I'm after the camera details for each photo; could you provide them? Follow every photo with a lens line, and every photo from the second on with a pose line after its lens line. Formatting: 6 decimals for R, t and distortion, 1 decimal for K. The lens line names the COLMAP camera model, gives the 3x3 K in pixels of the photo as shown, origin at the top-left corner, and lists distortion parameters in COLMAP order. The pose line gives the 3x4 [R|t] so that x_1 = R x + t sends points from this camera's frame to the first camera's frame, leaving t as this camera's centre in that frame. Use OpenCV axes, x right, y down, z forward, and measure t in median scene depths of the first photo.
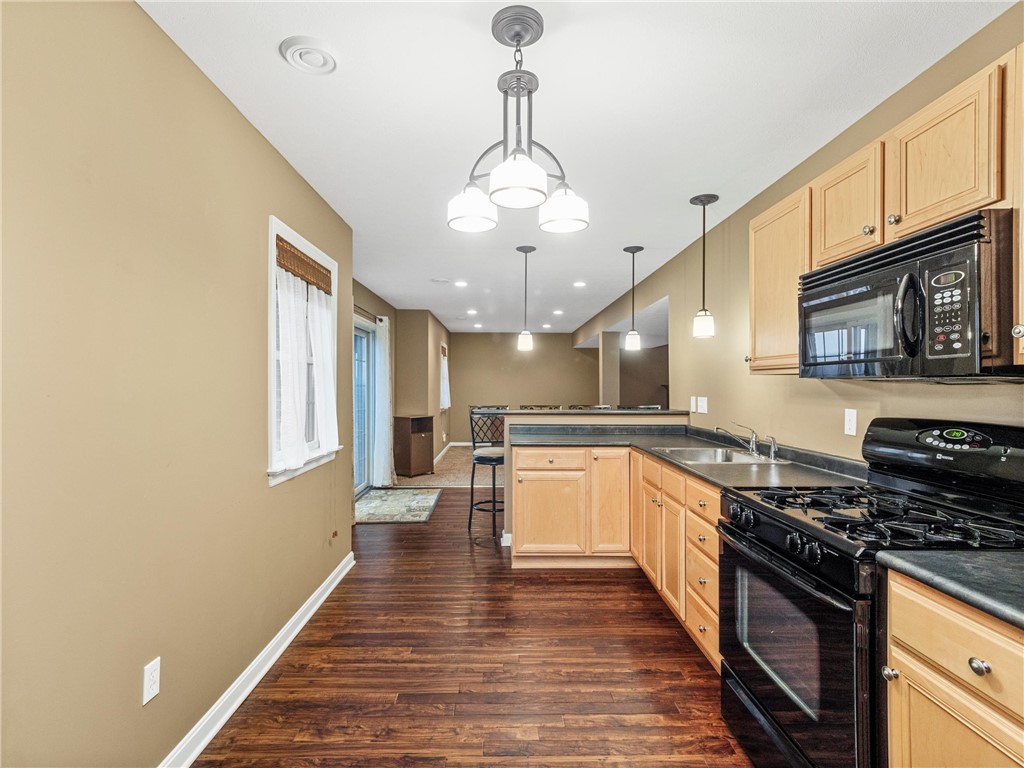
lens RADIAL K [[512.1, 0, 514.4], [0, 512.1, 381.3], [0, 0, 1]] dist [0.006416, 0.000251]
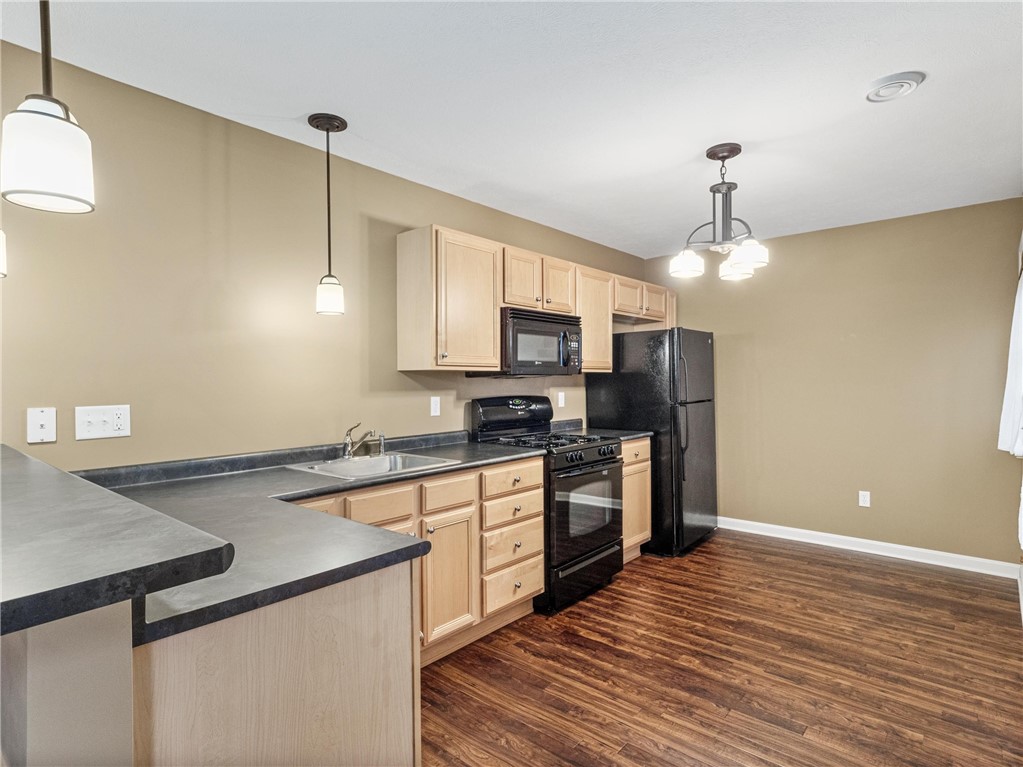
lens RADIAL K [[525.0, 0, 519.2], [0, 525.0, 384.7], [0, 0, 1]] dist [0.000866, 0.001556]
pose [[-0.732099, 0.000387, 0.681198, -0.519638], [0.001125, 0.999999, 0.000641, 0.024359], [-0.681197, 0.001236, -0.732099, 2.140266]]
